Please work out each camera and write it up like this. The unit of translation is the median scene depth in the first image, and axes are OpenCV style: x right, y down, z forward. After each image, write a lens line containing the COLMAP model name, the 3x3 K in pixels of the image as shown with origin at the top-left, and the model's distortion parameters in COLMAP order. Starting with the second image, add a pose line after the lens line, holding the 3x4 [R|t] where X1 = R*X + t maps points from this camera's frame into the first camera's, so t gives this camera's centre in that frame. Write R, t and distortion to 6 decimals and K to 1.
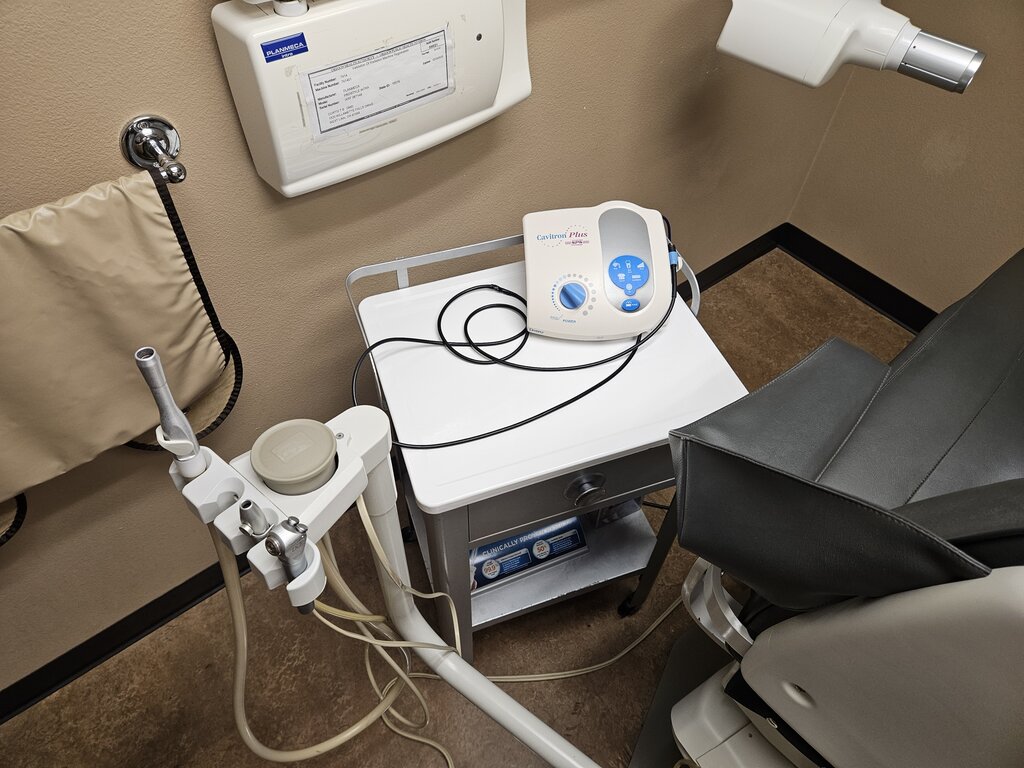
lens RADIAL K [[690.8, 0, 509.5], [0, 690.8, 384.4], [0, 0, 1]] dist [0.012318, 0.000852]
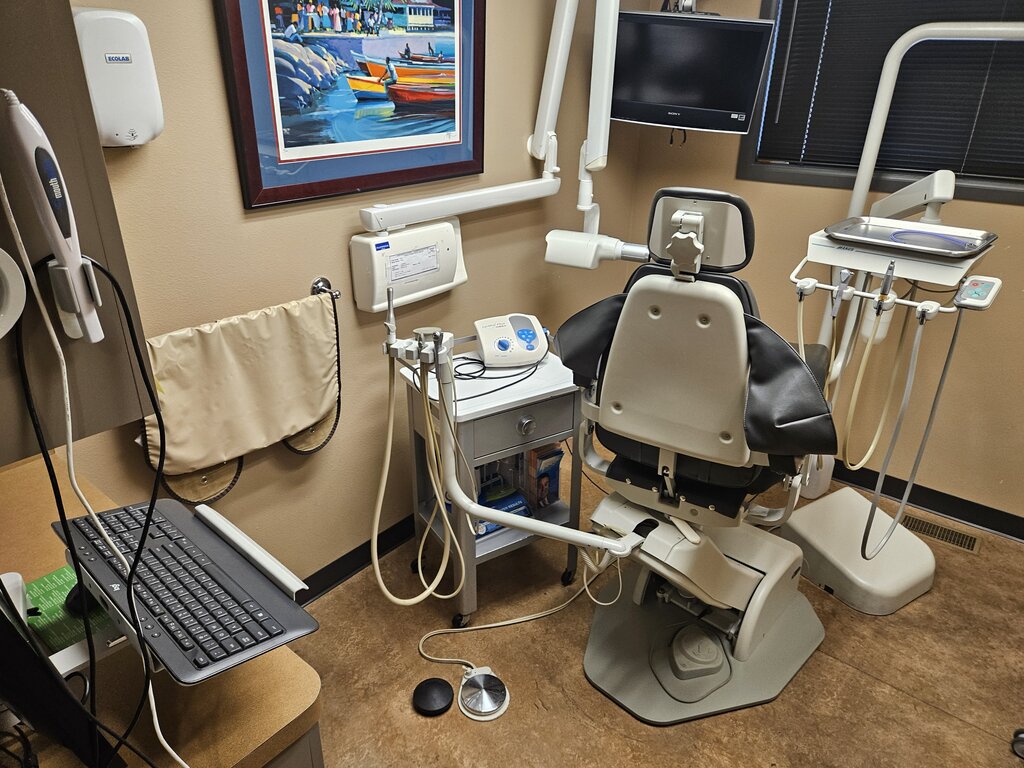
lens RADIAL K [[690.8, 0, 513.2], [0, 690.8, 384.3], [0, 0, 1]] dist [0.012318, 0.000852]
pose [[0.975162, -0.107681, 0.193555, -0.337090], [0.184144, 0.879761, -0.438305, 1.007611], [-0.123085, 0.463061, 0.877738, -0.926393]]
